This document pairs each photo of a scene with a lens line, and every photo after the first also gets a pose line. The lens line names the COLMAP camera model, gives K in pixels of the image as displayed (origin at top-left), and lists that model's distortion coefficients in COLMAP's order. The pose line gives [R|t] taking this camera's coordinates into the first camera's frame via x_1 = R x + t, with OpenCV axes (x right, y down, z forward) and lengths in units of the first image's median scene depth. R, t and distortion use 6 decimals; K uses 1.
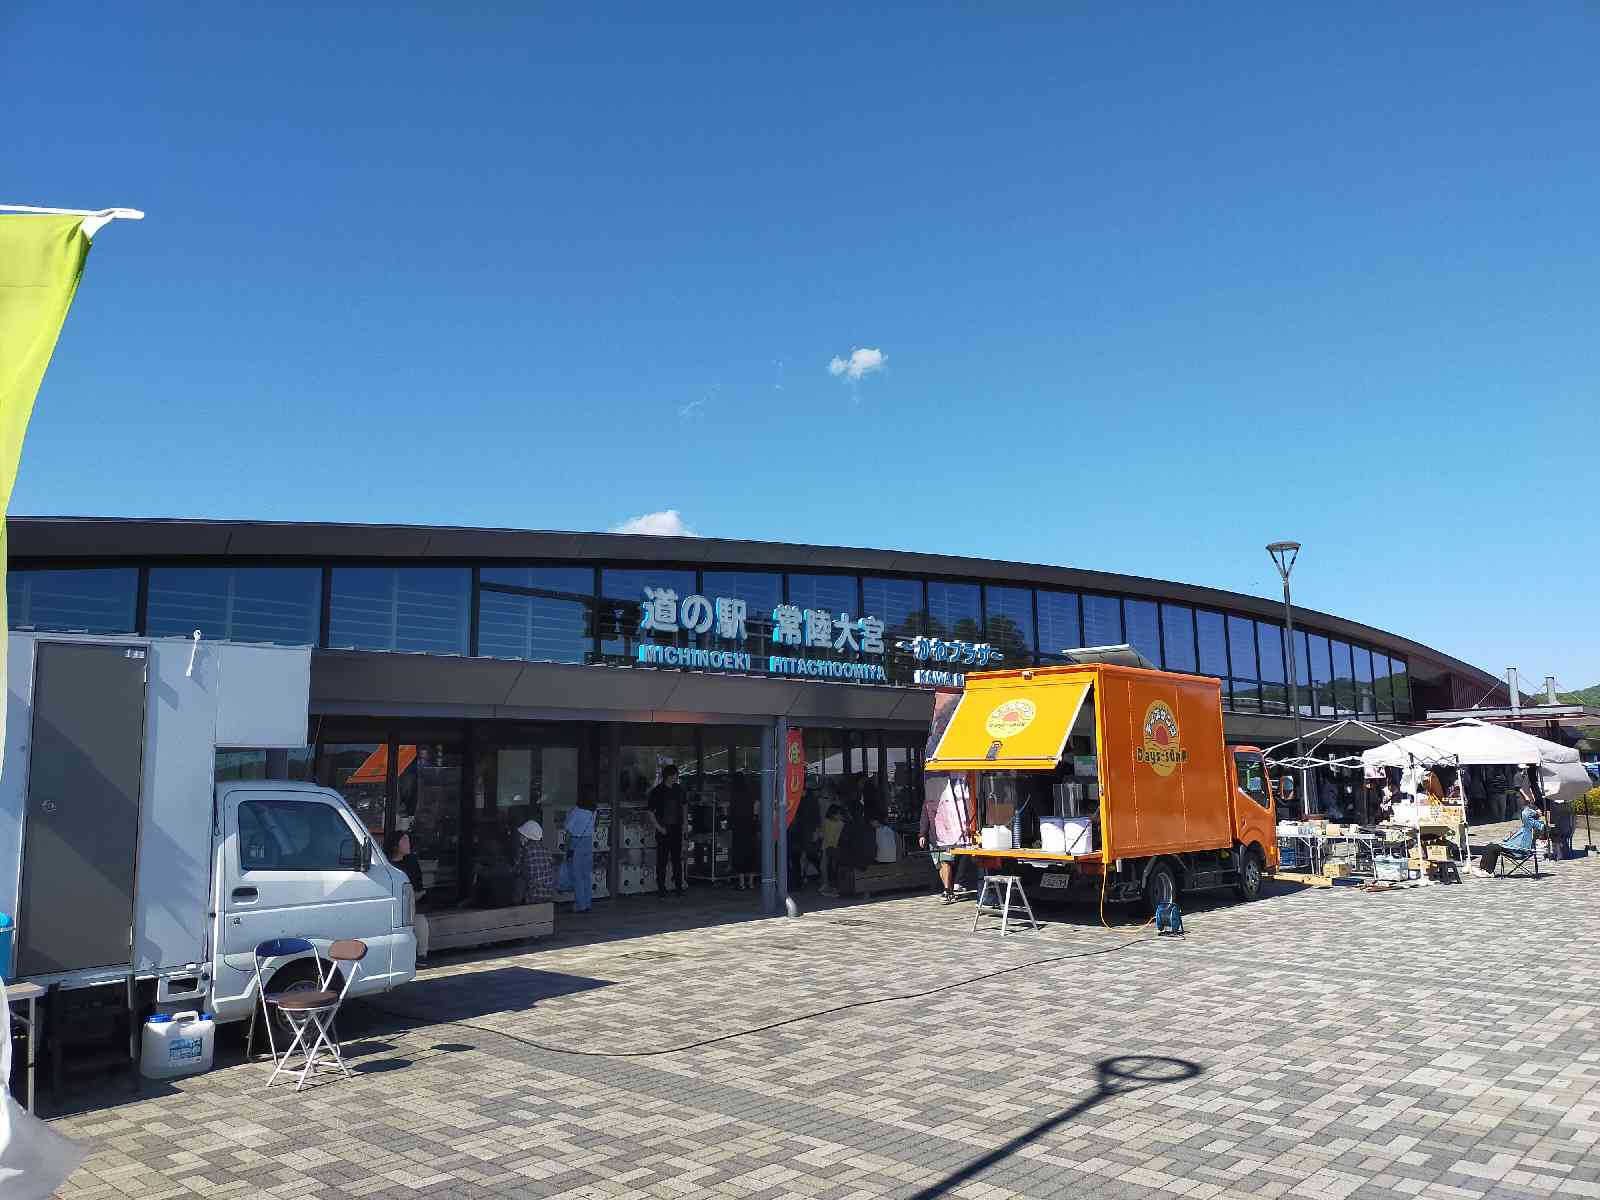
lens RADIAL K [[1162.3, 0, 817.4], [0, 1162.3, 590.9], [0, 0, 1]] dist [0.060760, 0.001485]
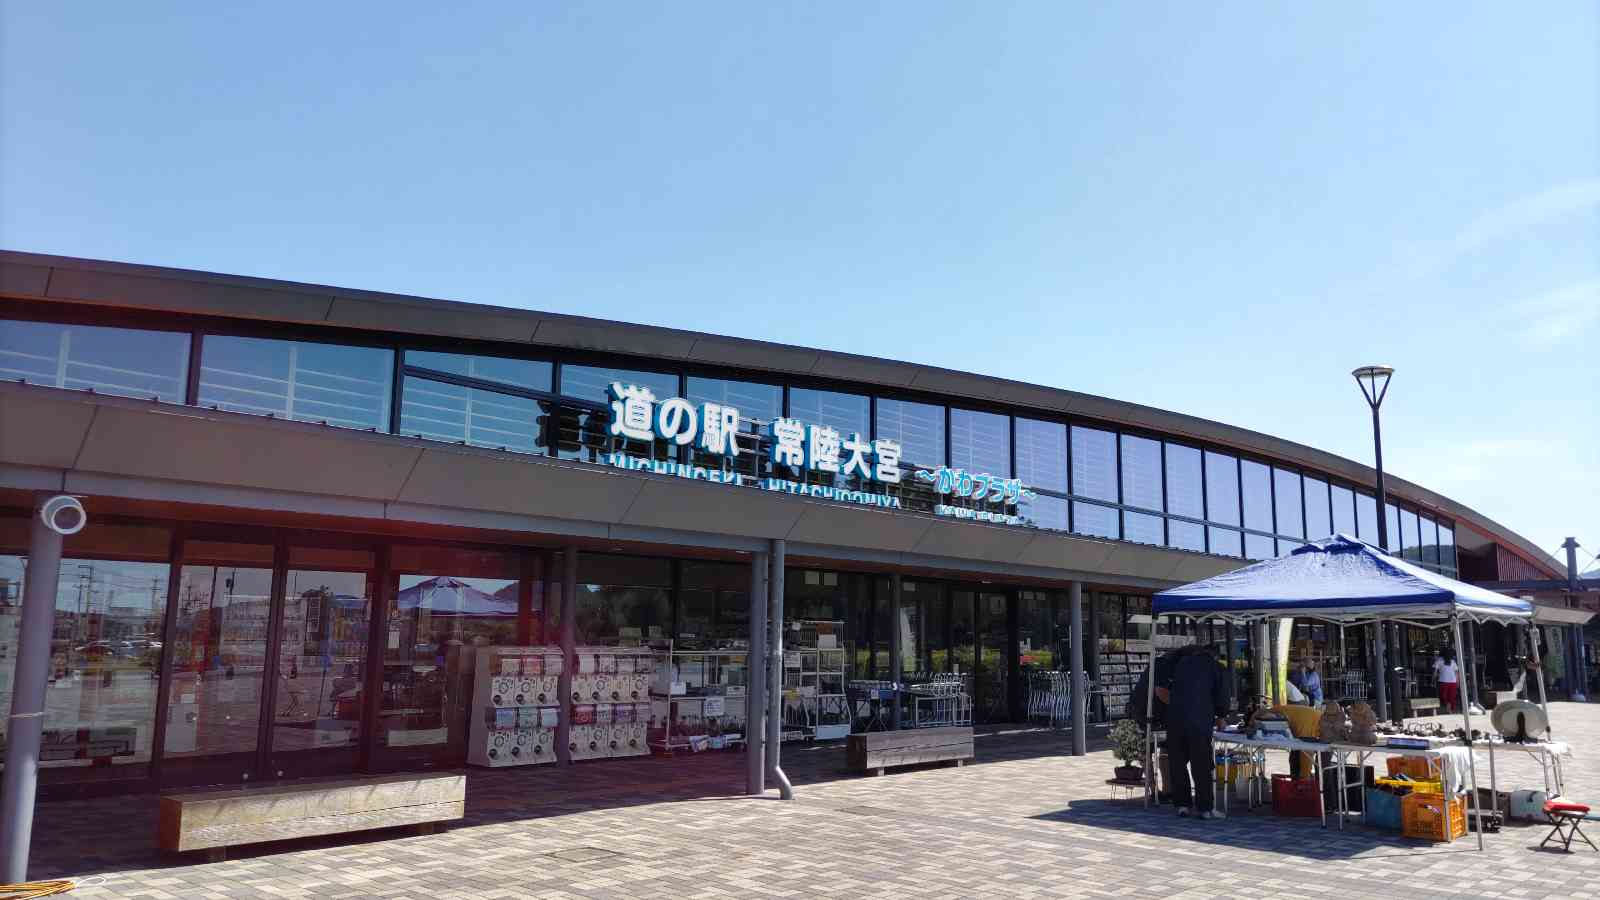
lens RADIAL K [[1153.3, 0, 800.0], [0, 1153.3, 450.0], [0, 0, 1]] dist [0.060885, 0.000513]
pose [[0.999617, 0.024552, -0.012780, -0.006783], [-0.024622, 0.999683, -0.005320, 0.041952], [0.012646, 0.005633, 0.999904, 0.187617]]
